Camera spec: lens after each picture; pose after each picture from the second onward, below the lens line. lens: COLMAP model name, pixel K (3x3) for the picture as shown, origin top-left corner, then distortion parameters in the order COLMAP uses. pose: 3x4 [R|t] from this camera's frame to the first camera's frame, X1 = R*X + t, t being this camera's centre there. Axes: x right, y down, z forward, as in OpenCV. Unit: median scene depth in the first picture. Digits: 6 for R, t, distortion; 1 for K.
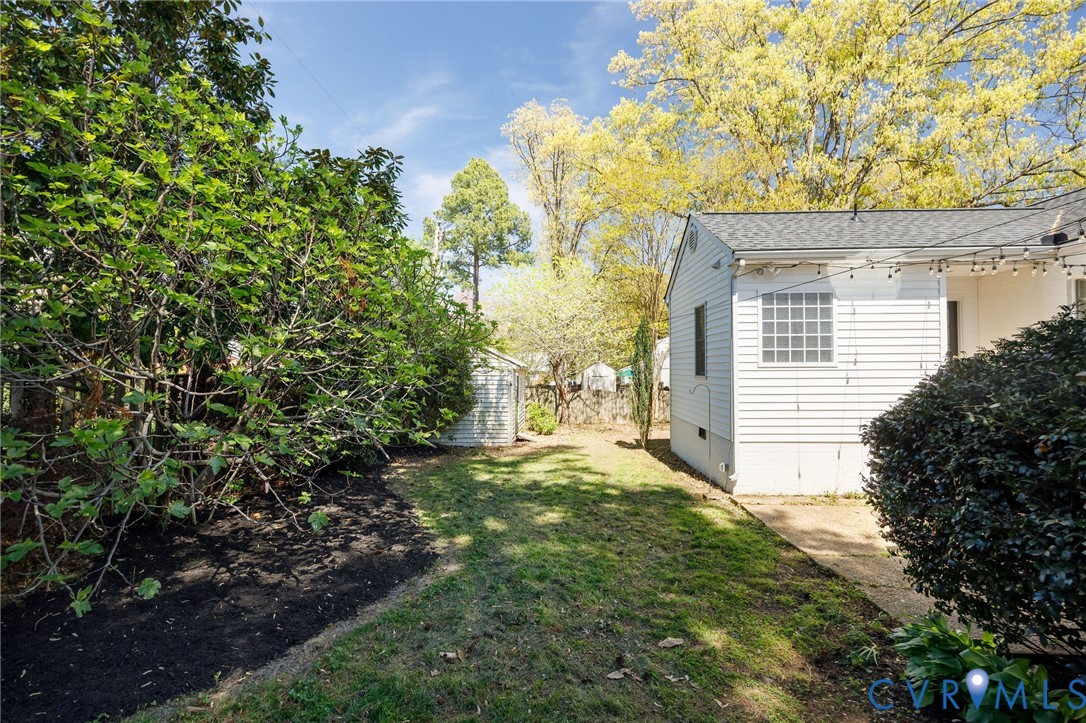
lens RADIAL K [[486.2, 0, 541.4], [0, 486.2, 355.3], [0, 0, 1]] dist [-0.015232, 0.000104]
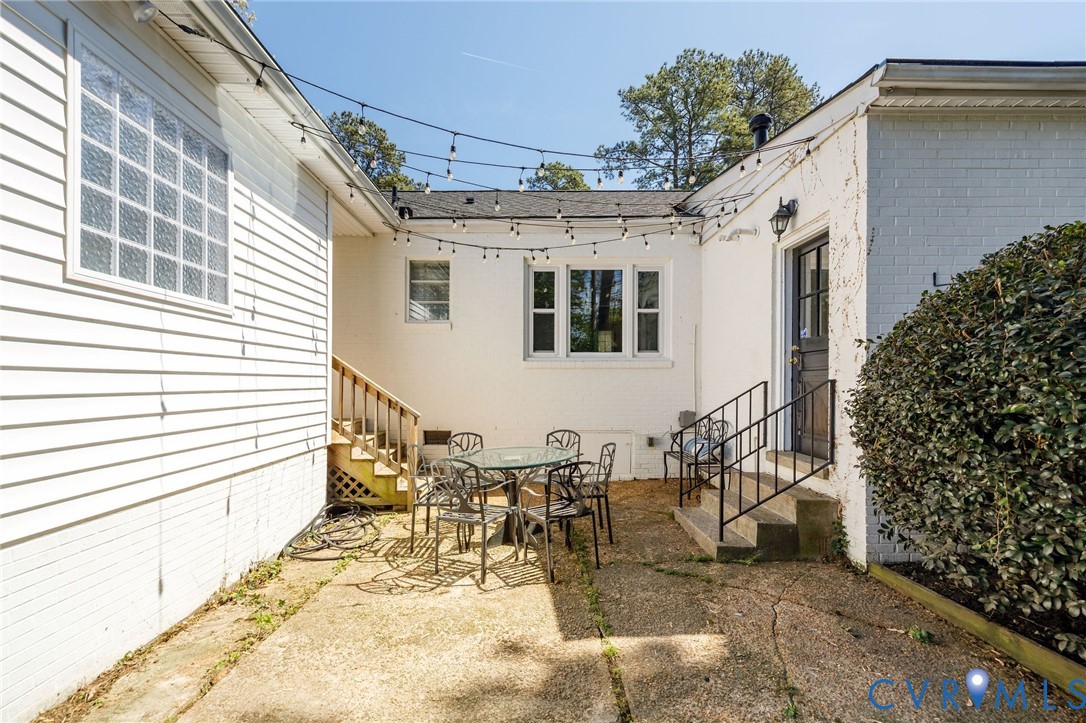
lens RADIAL K [[465.3, 0, 540.4], [0, 465.3, 378.8], [0, 0, 1]] dist [0.004205, 0.000058]
pose [[-0.067314, 0.013453, 0.997641, 0.138042], [-0.025268, 0.999565, -0.015184, 0.084104], [-0.997412, -0.026230, -0.066945, 0.725670]]
